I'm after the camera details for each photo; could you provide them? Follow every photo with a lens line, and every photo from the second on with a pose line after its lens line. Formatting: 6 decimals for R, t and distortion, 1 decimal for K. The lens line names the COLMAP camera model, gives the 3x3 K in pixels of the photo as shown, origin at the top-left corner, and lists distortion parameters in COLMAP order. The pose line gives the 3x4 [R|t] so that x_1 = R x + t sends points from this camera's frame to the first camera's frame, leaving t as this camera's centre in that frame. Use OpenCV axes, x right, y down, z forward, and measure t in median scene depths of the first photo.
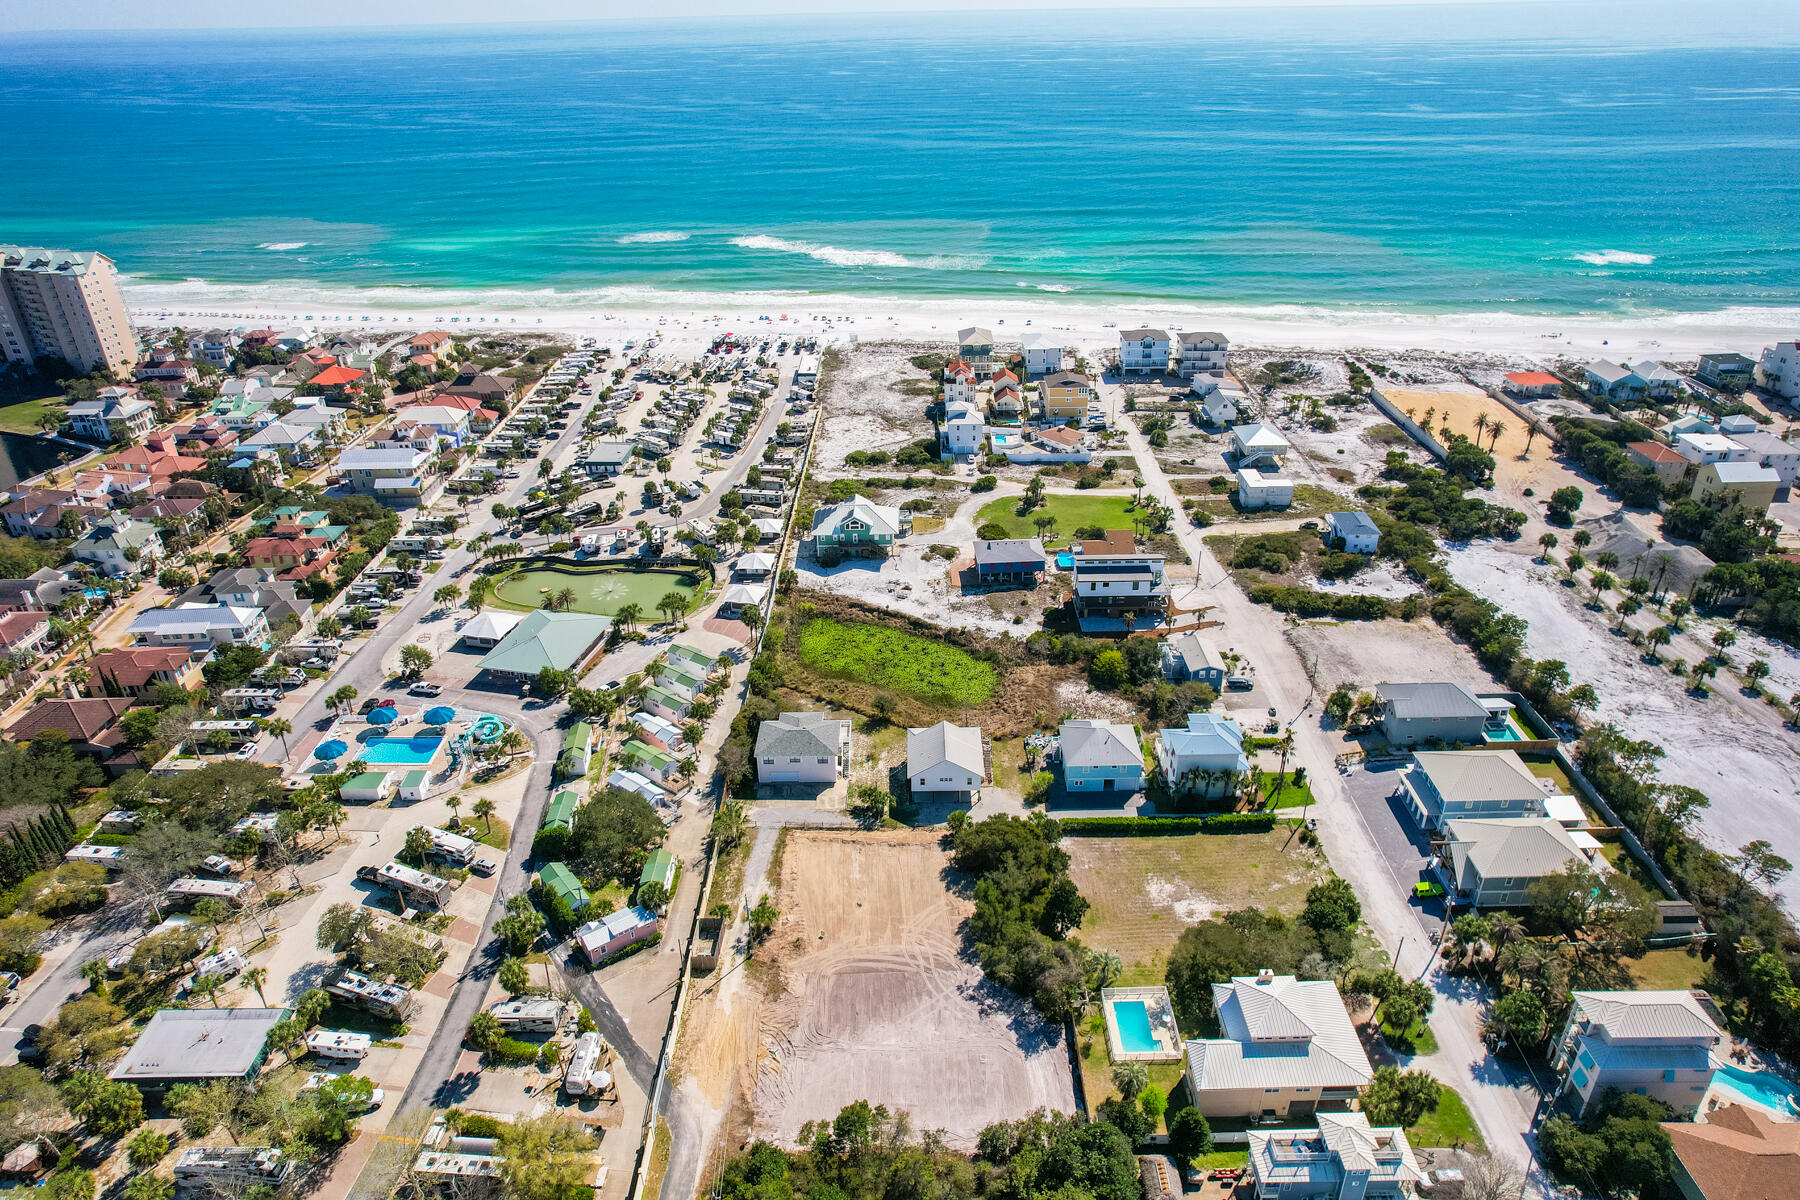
lens RADIAL K [[1151.8, 0, 900.3], [0, 1151.8, 602.0], [0, 0, 1]] dist [-0.075435, 0.066040]
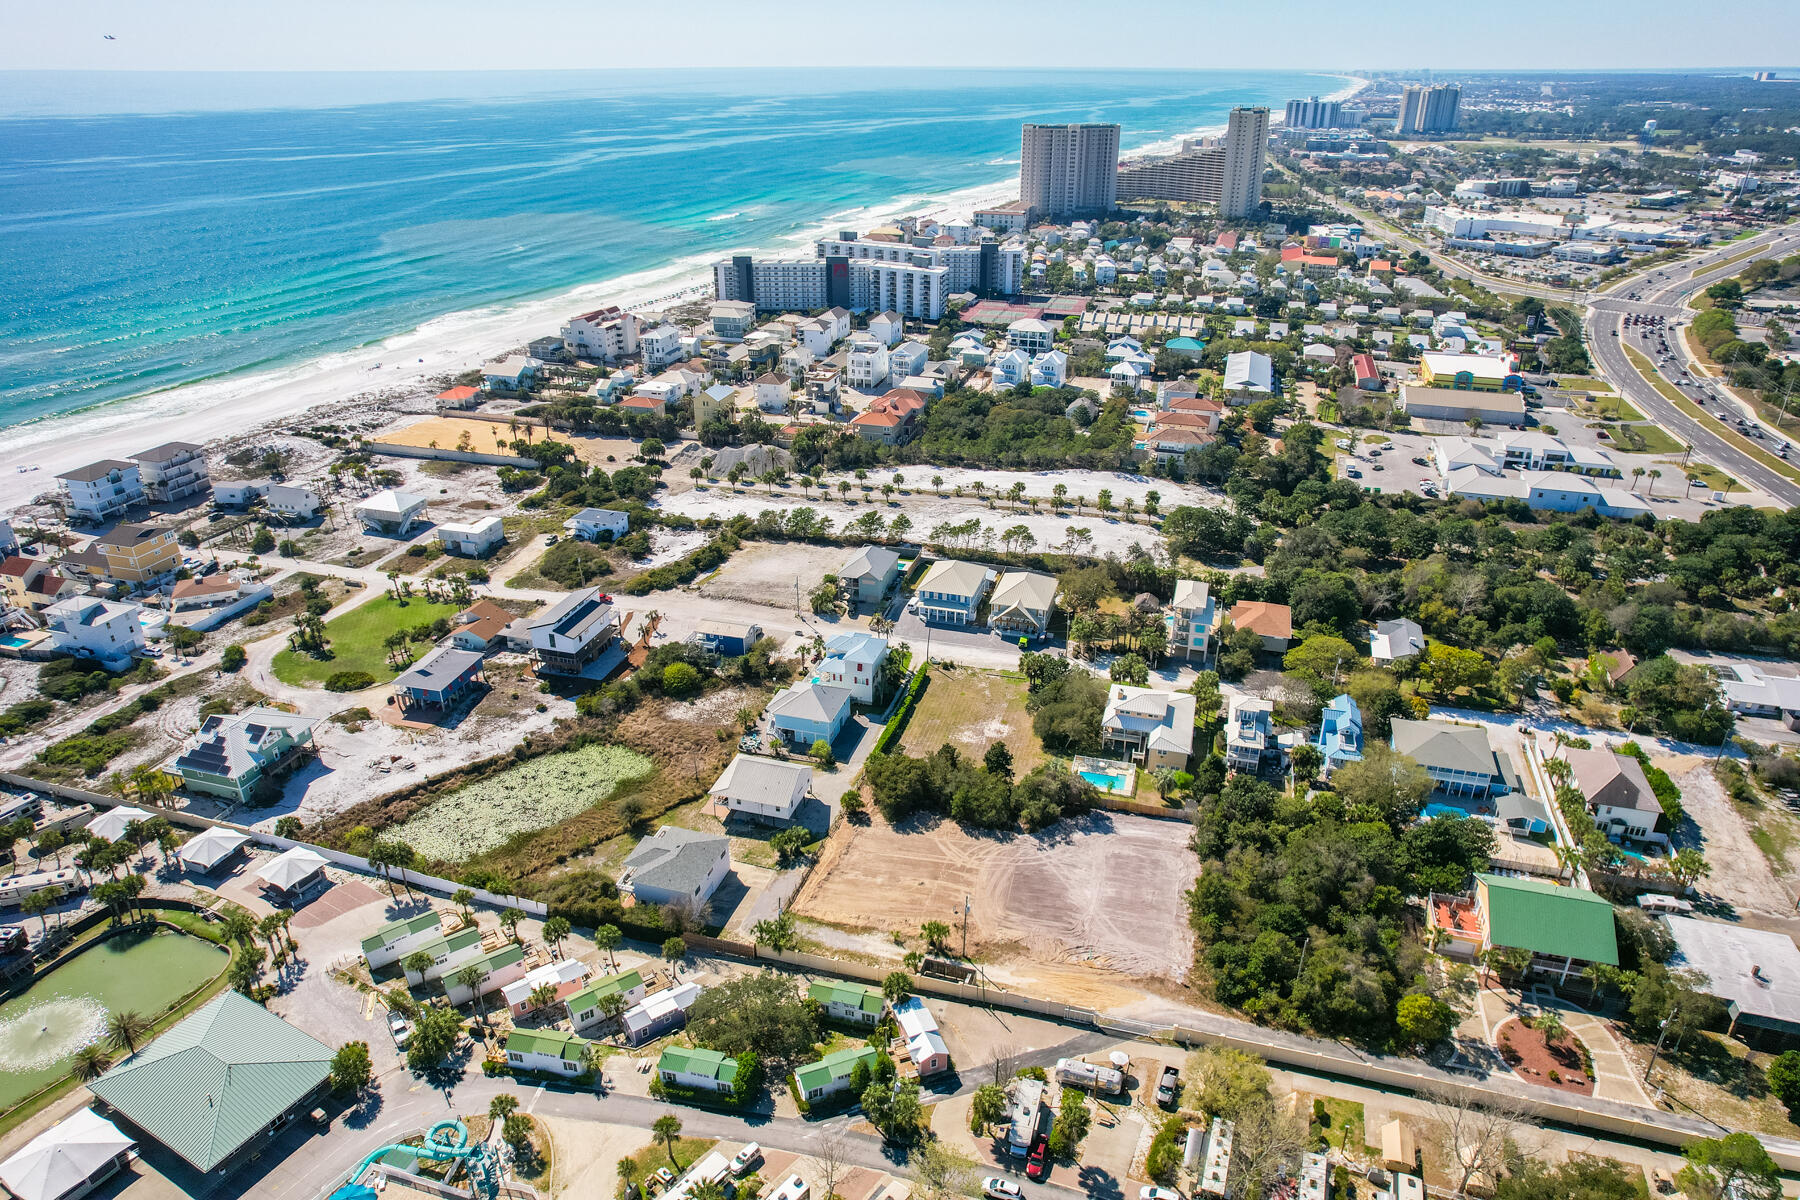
lens RADIAL K [[1151.8, 0, 901.0], [0, 1151.8, 595.0], [0, 0, 1]] dist [-0.075435, 0.066040]
pose [[0.278397, -0.389928, 0.877754, -0.744898], [0.442152, 0.863318, 0.243279, -0.200452], [-0.852641, 0.320372, 0.412752, 0.420430]]
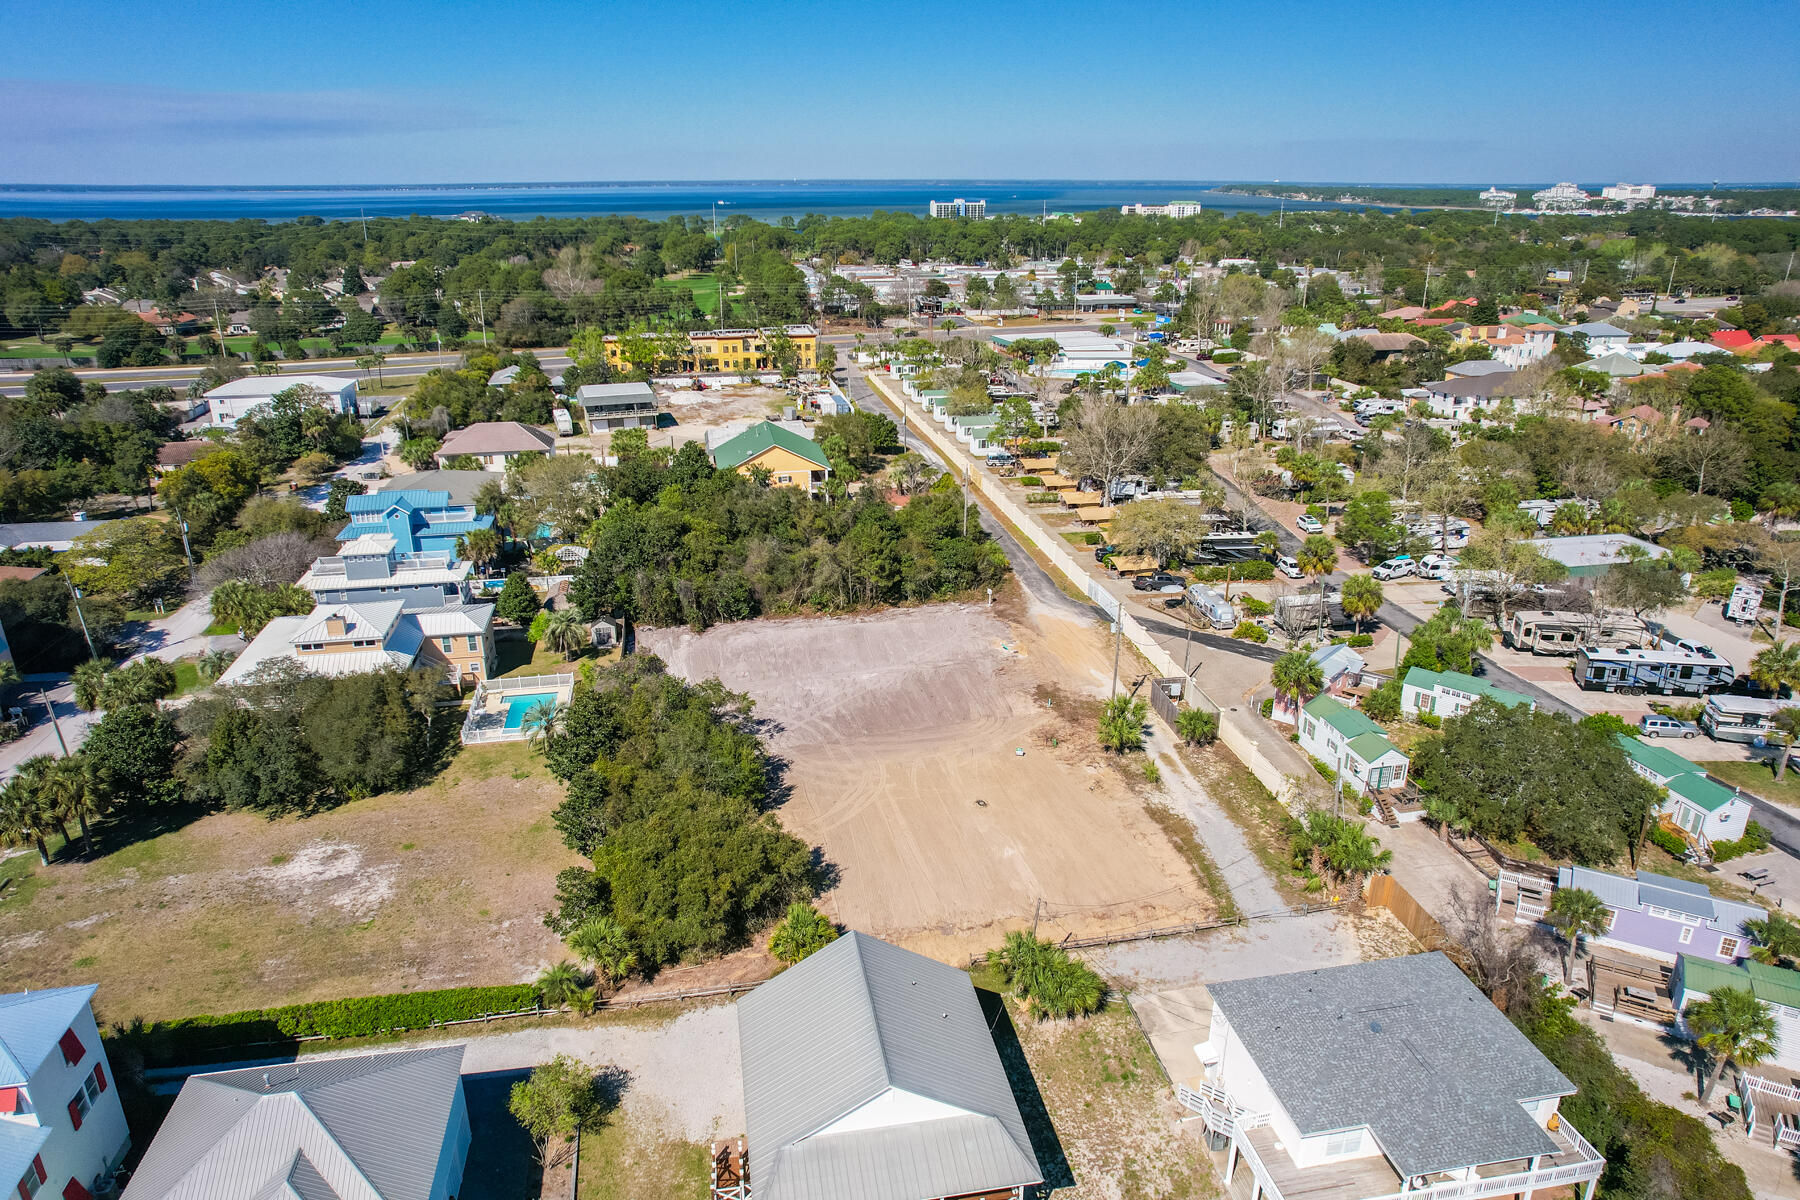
lens RADIAL K [[1151.8, 0, 896.6], [0, 1151.8, 591.7], [0, 0, 1]] dist [-0.075435, 0.066040]
pose [[-0.982309, 0.082459, -0.168135, 0.071477], [-0.068425, 0.677713, 0.732136, -0.159295], [0.174319, 0.730689, -0.660081, 1.087581]]
